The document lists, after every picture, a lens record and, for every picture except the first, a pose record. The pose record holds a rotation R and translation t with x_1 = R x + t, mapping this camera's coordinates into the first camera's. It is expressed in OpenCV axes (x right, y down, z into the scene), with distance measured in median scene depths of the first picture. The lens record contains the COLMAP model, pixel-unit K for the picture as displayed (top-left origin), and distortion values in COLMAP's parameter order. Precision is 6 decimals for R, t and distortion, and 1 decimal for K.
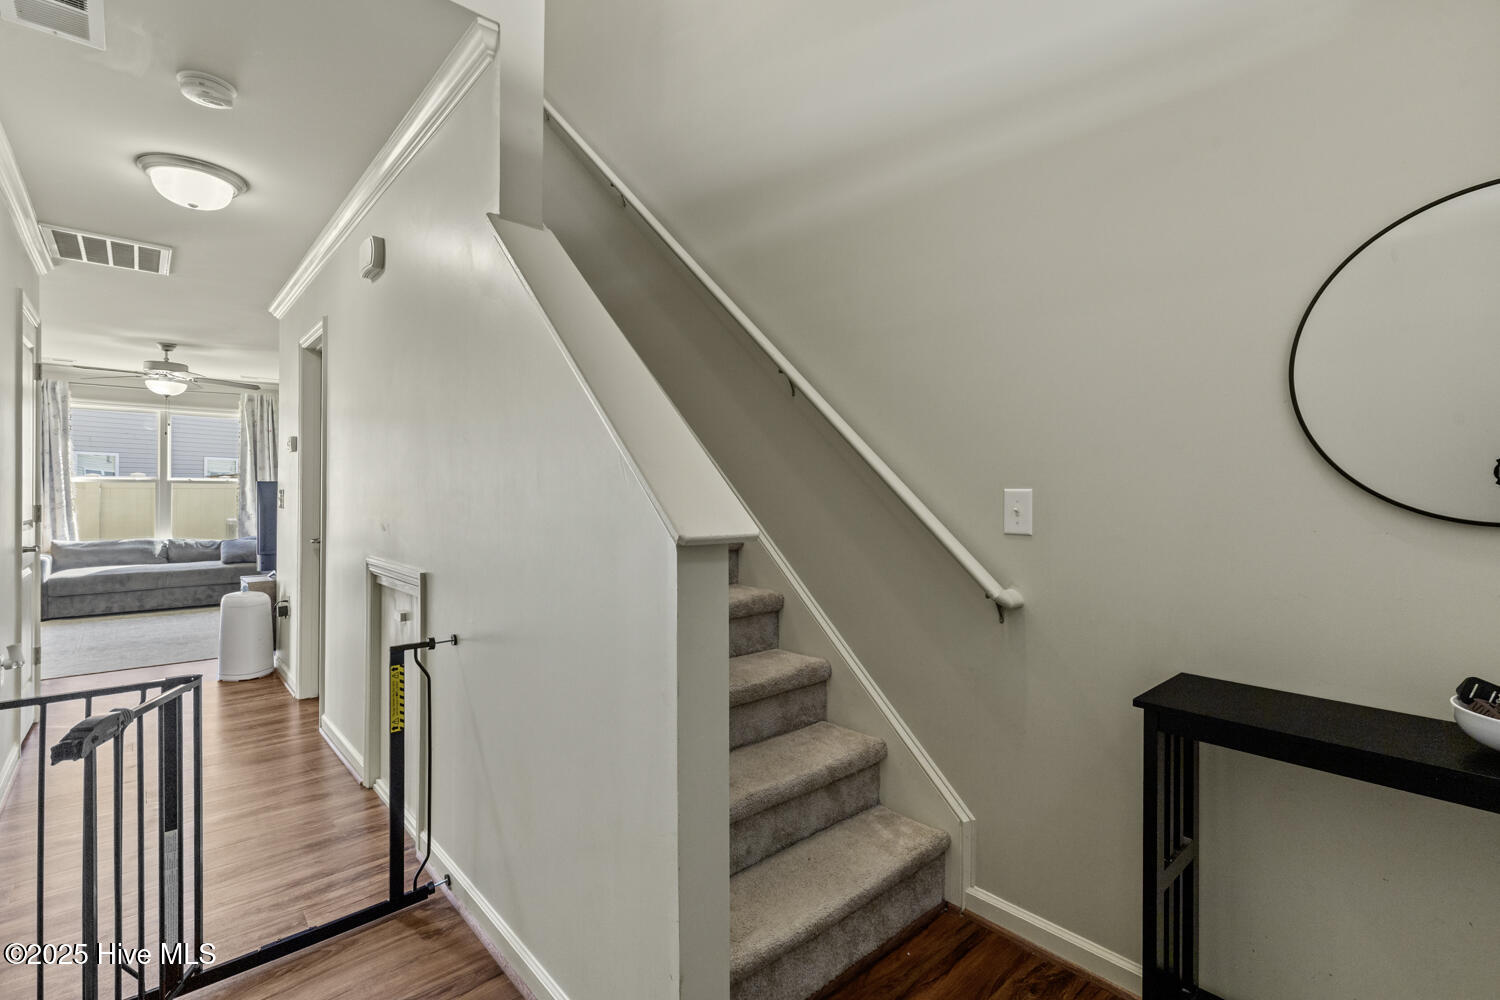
lens RADIAL K [[678.4, 0, 750.0], [0, 678.4, 500.0], [0, 0, 1]] dist [-0.000339, -0.000120]
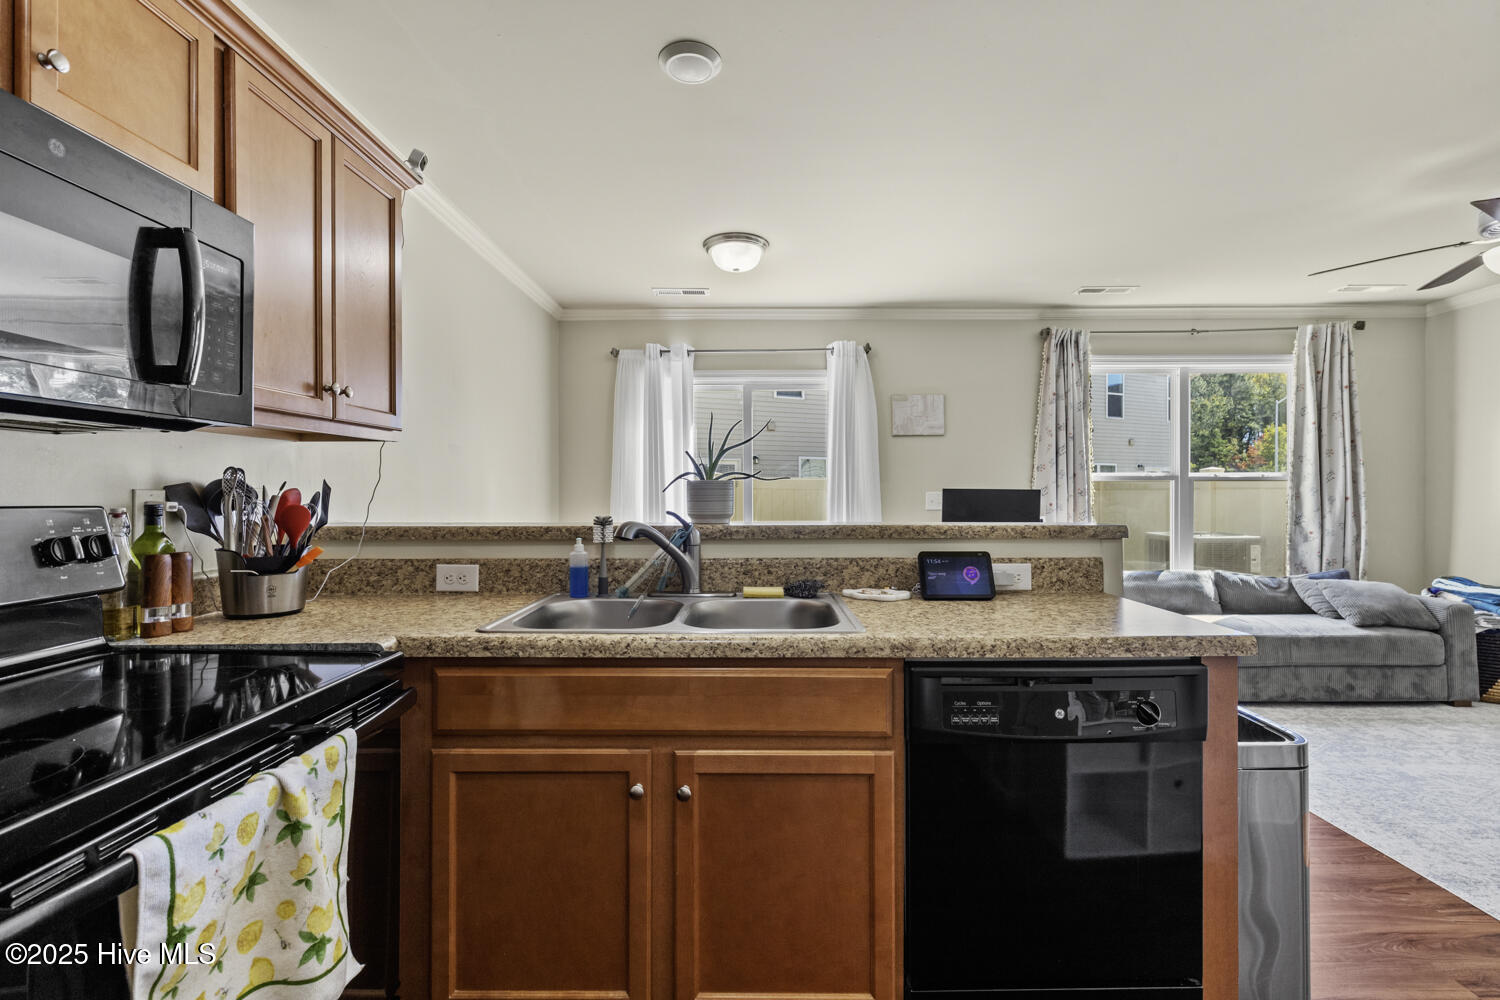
lens RADIAL K [[678.4, 0, 750.0], [0, 678.4, 500.0], [0, 0, 1]] dist [-0.000339, -0.000120]
pose [[0.736173, 0.000898, -0.676793, -0.780305], [-0.002164, 0.999997, -0.001027, -0.005986], [0.676790, 0.002221, 0.736172, 0.274133]]
